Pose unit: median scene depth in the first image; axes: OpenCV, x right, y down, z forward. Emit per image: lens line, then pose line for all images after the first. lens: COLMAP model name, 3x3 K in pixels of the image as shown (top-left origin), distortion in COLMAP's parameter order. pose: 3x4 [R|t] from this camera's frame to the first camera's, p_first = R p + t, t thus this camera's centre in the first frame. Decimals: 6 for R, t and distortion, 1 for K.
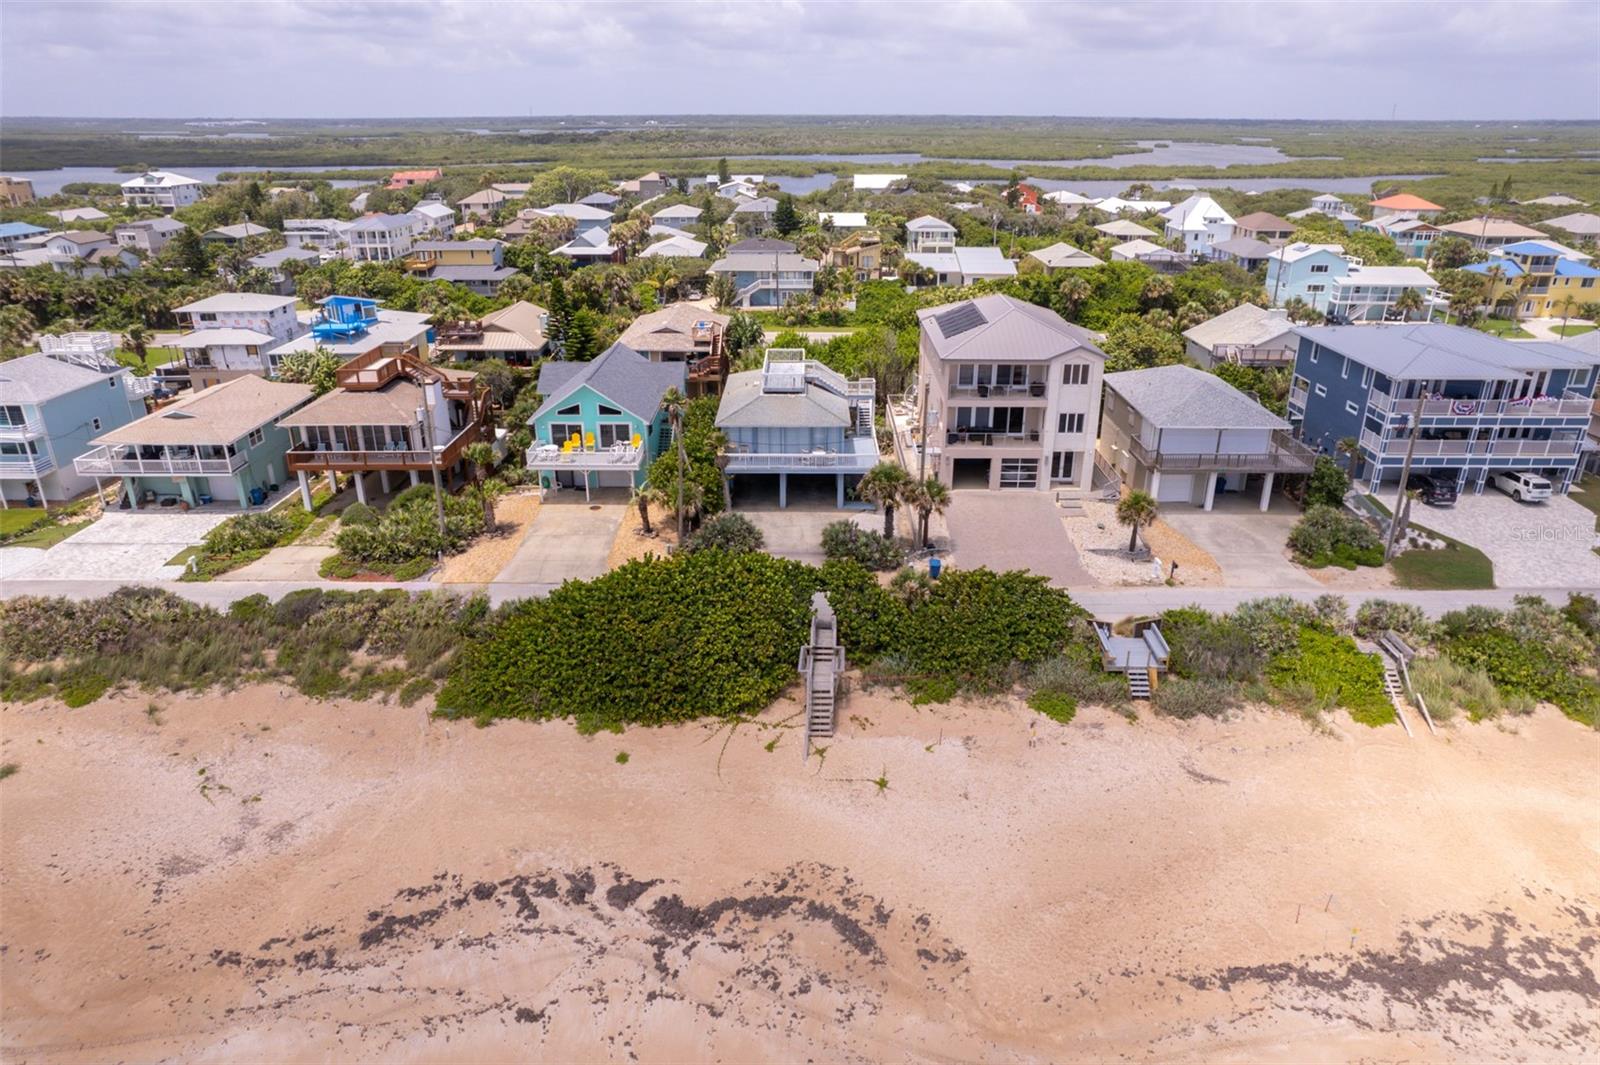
lens RADIAL K [[1010.7, 0, 800.0], [0, 1010.7, 532.5], [0, 0, 1]] dist [-0.074412, 0.068656]
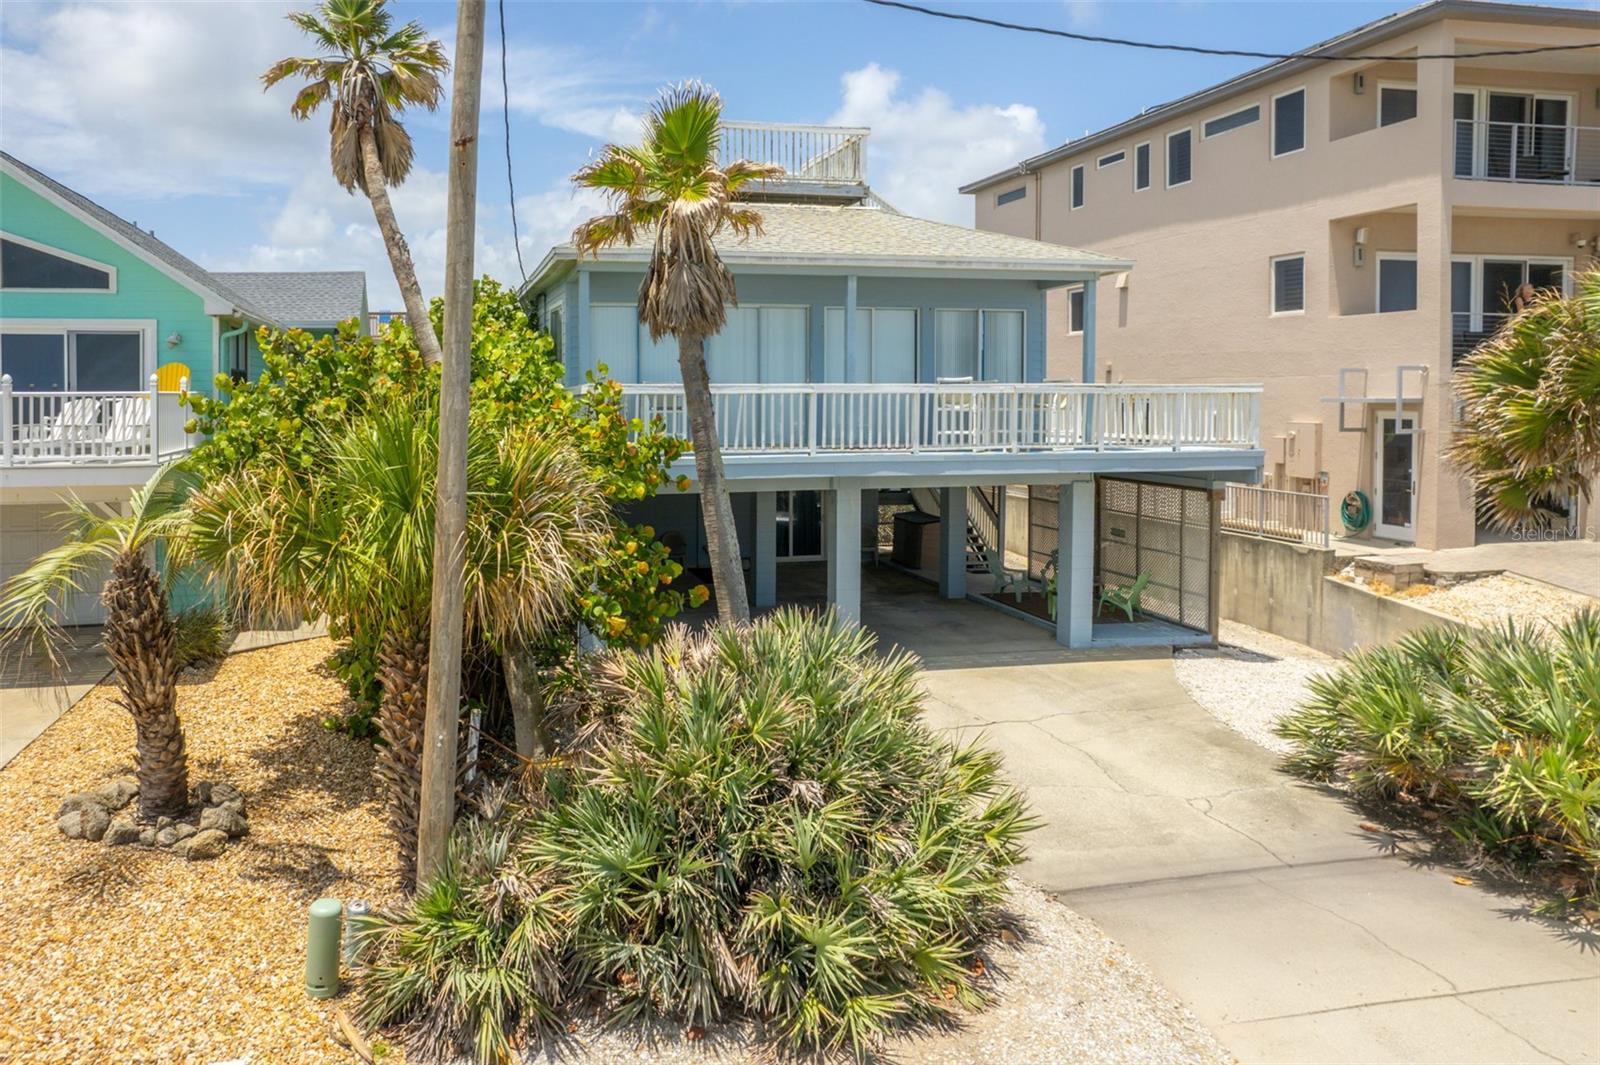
lens RADIAL K [[1069.7, 0, 638.8], [0, 1069.7, 410.7], [0, 0, 1]] dist [-0.078908, 0.080506]
pose [[0.981512, -0.008585, 0.191210, -0.108221], [0.077748, 0.930746, -0.357305, 0.004441], [-0.174900, 0.365565, 0.914206, 0.795579]]
